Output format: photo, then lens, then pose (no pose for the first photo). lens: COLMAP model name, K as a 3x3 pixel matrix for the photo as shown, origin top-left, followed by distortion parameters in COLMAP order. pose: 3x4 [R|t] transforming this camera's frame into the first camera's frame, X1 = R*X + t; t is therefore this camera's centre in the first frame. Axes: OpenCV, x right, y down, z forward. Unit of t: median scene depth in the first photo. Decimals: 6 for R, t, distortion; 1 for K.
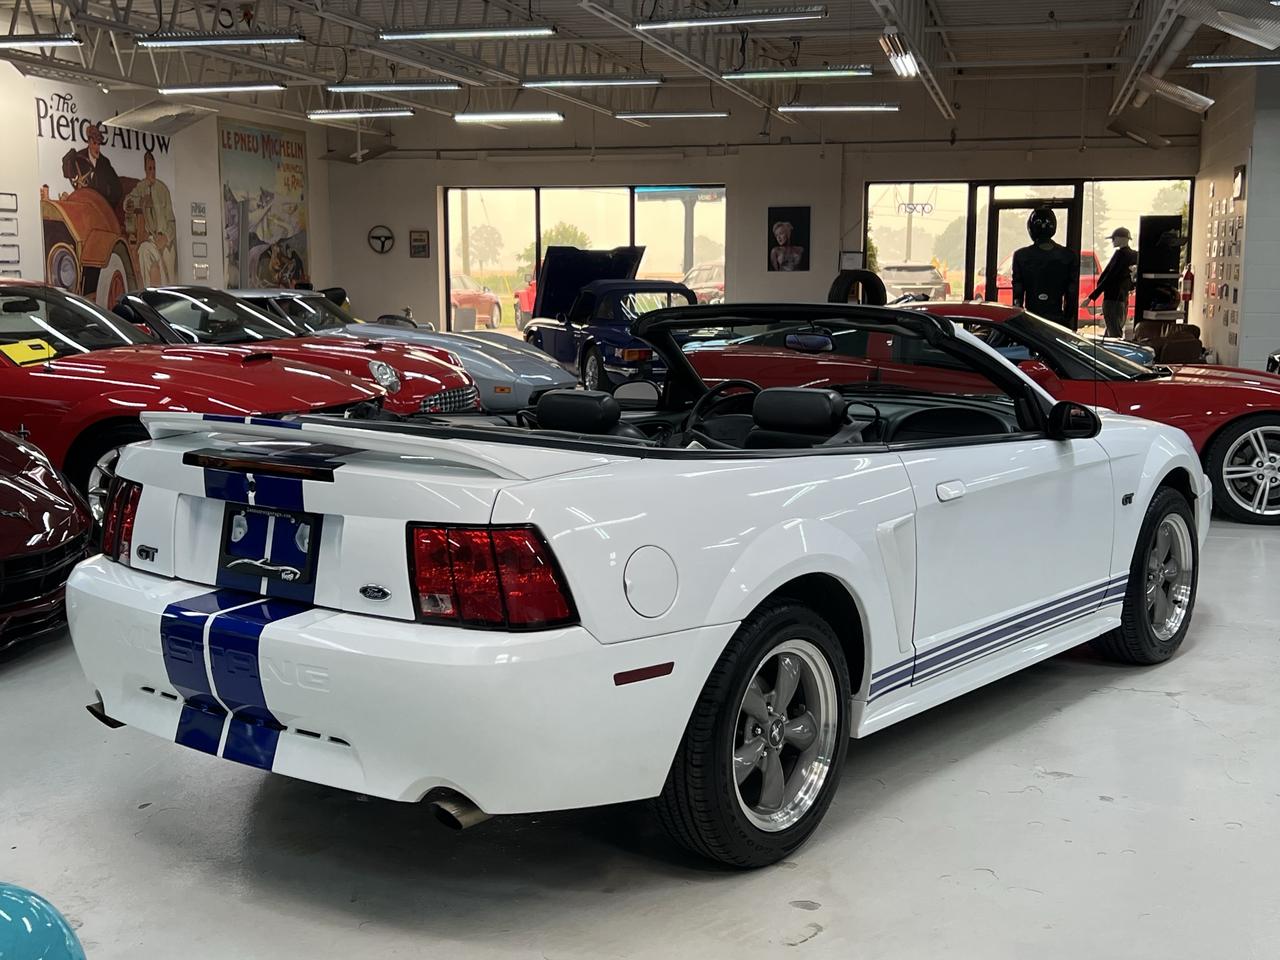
lens RADIAL K [[1616.4, 0, 636.9], [0, 1616.4, 479.6], [0, 0, 1]] dist [0.007918, -0.031484]
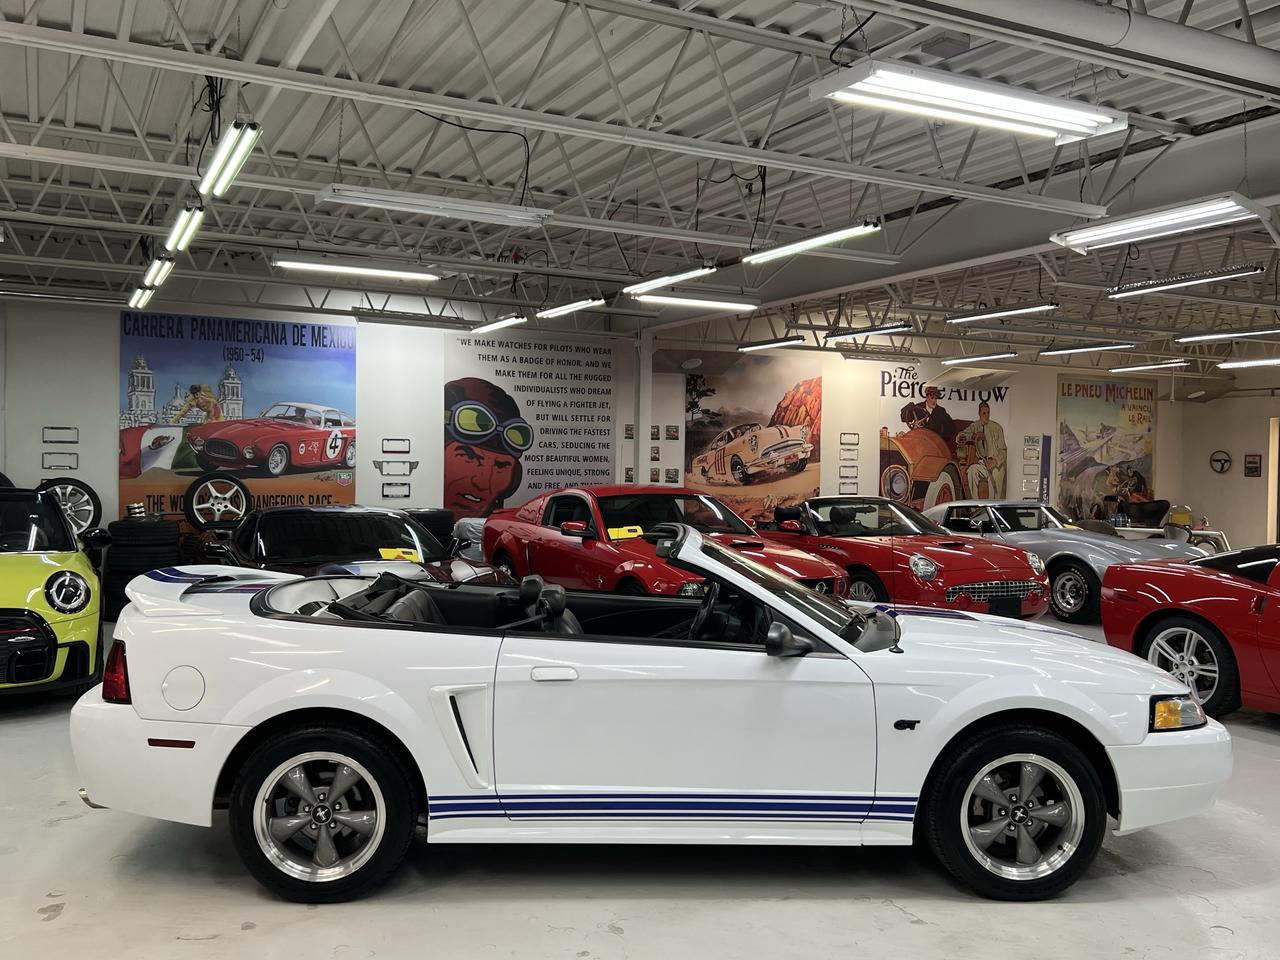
lens RADIAL K [[1140.1, 0, 640.0], [0, 1140.1, 480.0], [0, 0, 1]] dist [0.010467, 0.002749]
pose [[0.651528, 0.017834, -0.758415, 0.332155], [-0.112296, 0.990977, -0.073167, -0.032064], [0.750268, 0.132838, 0.647652, 0.155842]]
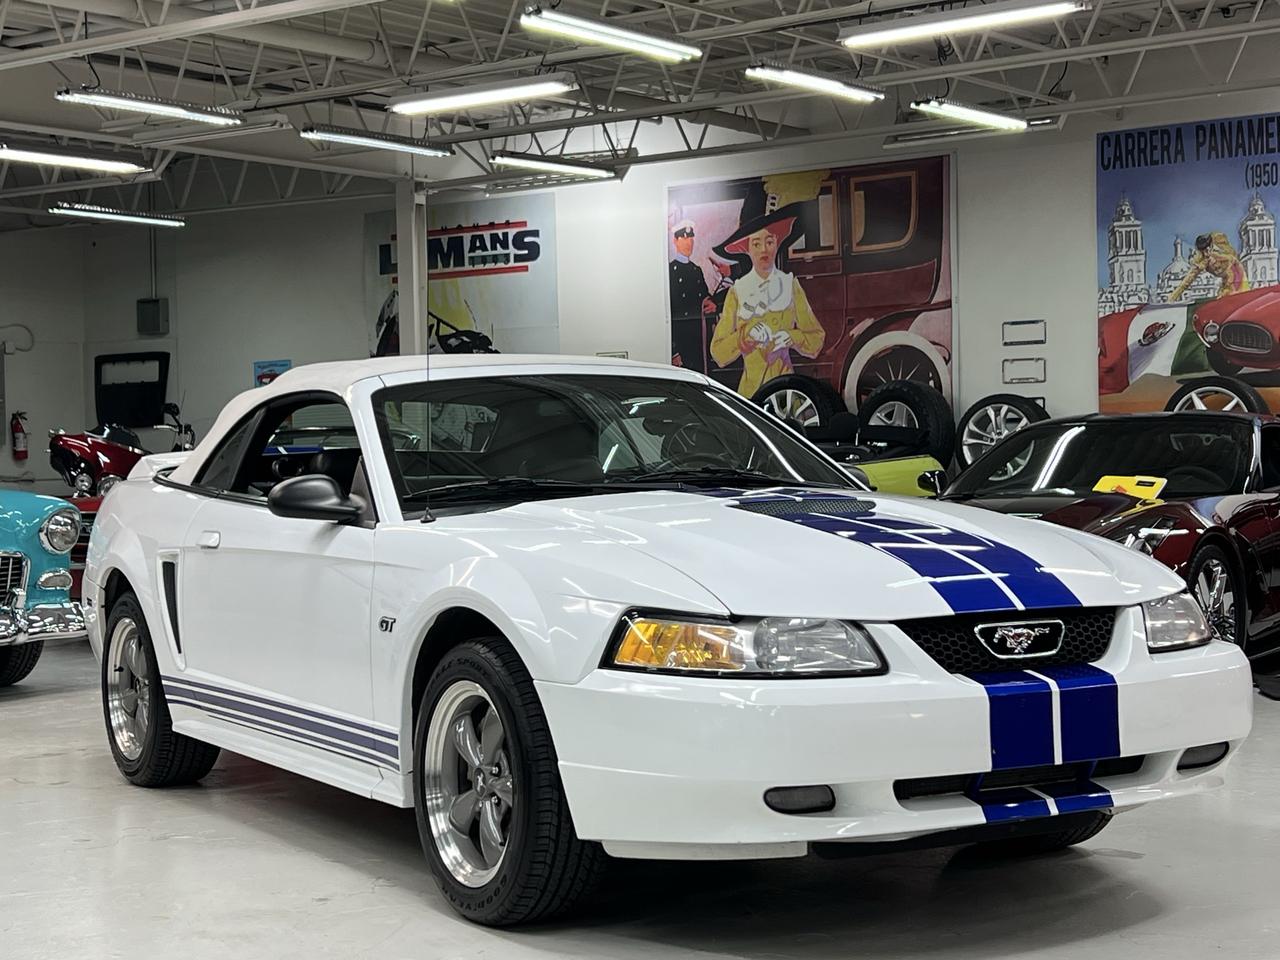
lens RADIAL K [[2215.2, 0, 640.0], [0, 2215.2, 480.0], [0, 0, 1]] dist [0.046146, 0.031729]
pose [[-0.387461, 0.016493, -0.921739, 0.511177], [-0.100241, 0.993158, 0.059908, -0.053275], [0.916420, 0.115608, -0.383156, 0.646497]]
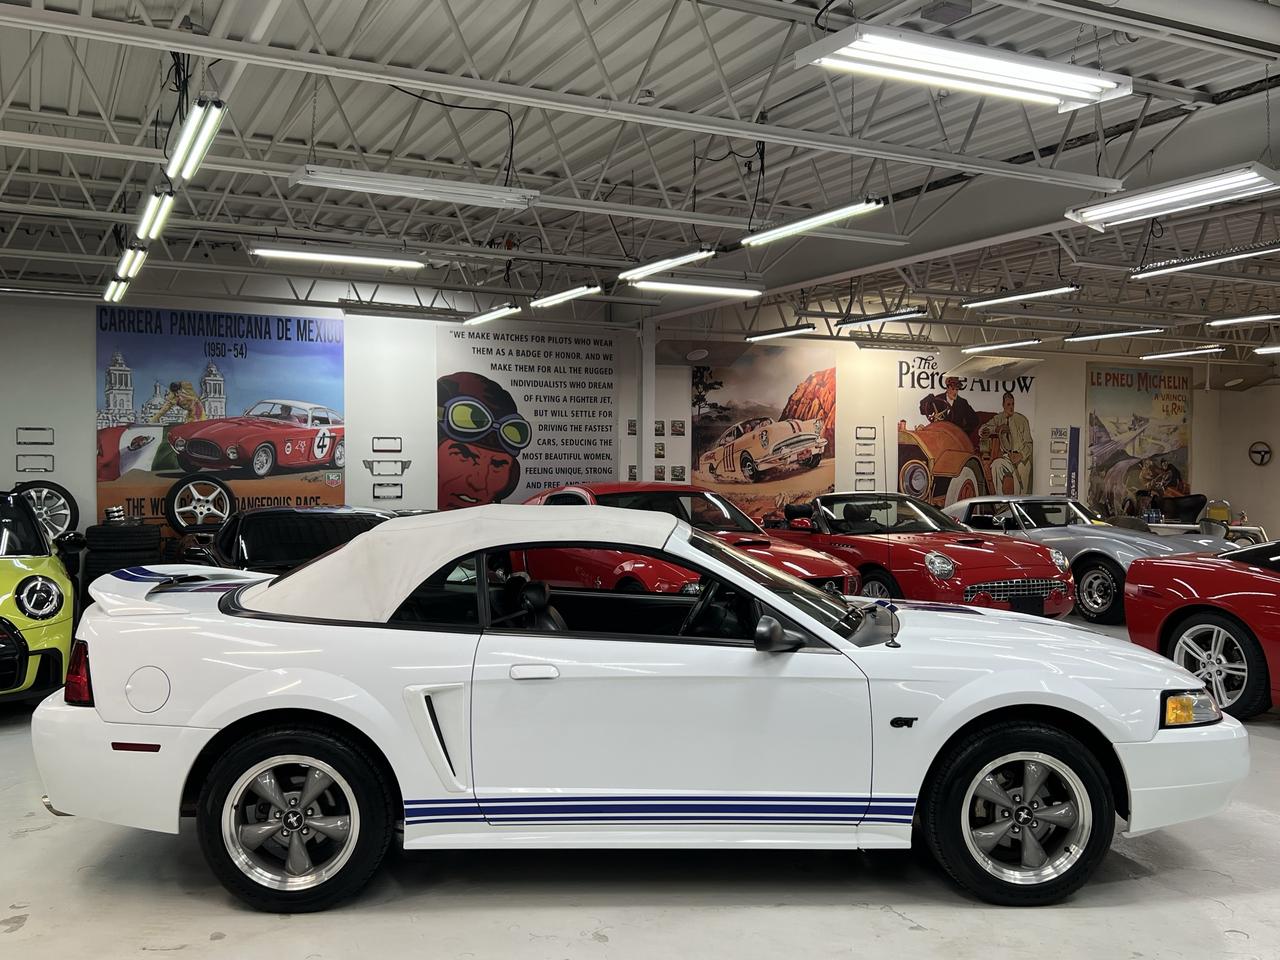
lens RADIAL K [[1201.7, 0, 642.9], [0, 1201.7, 488.5], [0, 0, 1]] dist [0.012853, -0.002817]
pose [[0.644345, 0.015296, -0.764582, 0.339859], [-0.103150, 0.992402, -0.067075, -0.029027], [0.757746, 0.122087, 0.641027, 0.161622]]
